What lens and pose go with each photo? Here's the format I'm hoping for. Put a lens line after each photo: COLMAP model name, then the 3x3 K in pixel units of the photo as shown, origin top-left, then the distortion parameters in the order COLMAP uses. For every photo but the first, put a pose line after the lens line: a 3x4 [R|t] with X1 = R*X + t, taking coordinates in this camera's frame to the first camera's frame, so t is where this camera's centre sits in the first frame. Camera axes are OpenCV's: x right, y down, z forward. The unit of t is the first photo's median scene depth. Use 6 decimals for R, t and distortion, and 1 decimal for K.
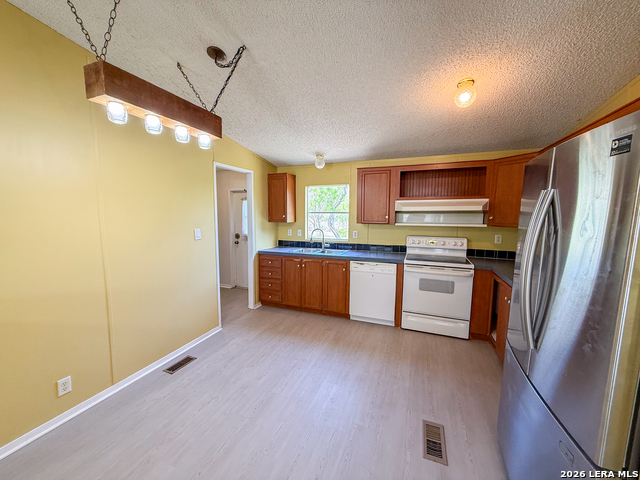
lens RADIAL K [[254.4, 0, 319.6], [0, 254.4, 240.7], [0, 0, 1]] dist [0.001368, 0.000014]
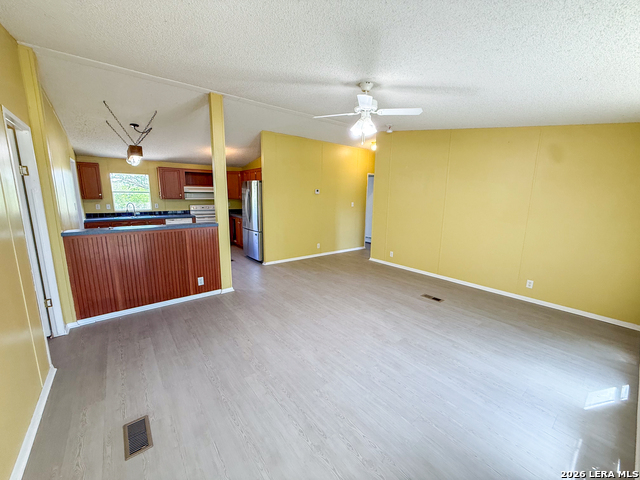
lens RADIAL K [[254.4, 0, 318.8], [0, 254.4, 243.5], [0, 0, 1]] dist [0.001368, 0.000014]
pose [[0.511712, -0.164651, 0.843232, -0.845243], [0.080610, 0.986336, 0.143676, 0.071556], [-0.855367, -0.005548, 0.517993, -0.848663]]
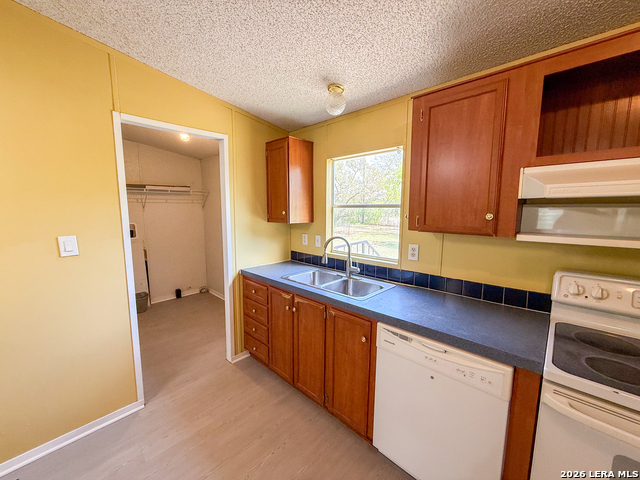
lens RADIAL K [[254.4, 0, 318.5], [0, 254.4, 240.5], [0, 0, 1]] dist [0.001368, 0.000014]
pose [[0.926151, 0.043404, -0.374648, 0.172482], [-0.036311, 0.999003, 0.025972, -0.057871], [0.375402, -0.010450, 0.926803, 0.559056]]
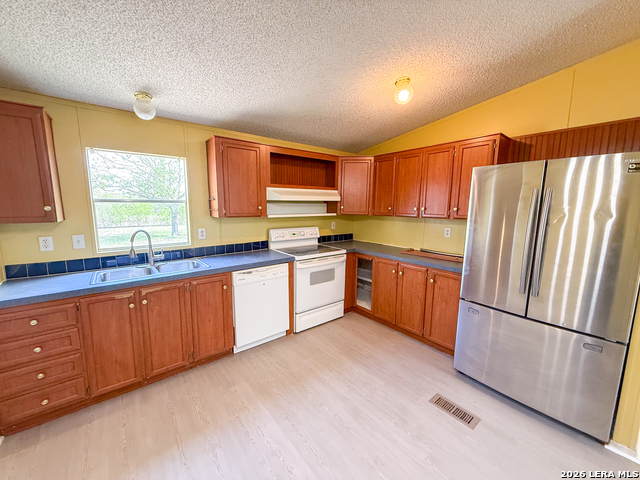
lens RADIAL K [[254.4, 0, 318.8], [0, 254.4, 239.3], [0, 0, 1]] dist [0.001368, 0.000014]
pose [[0.495933, -0.118083, 0.860295, -0.330473], [0.085765, 0.992528, 0.086793, -0.046855], [-0.864115, 0.030740, 0.502355, 0.431873]]
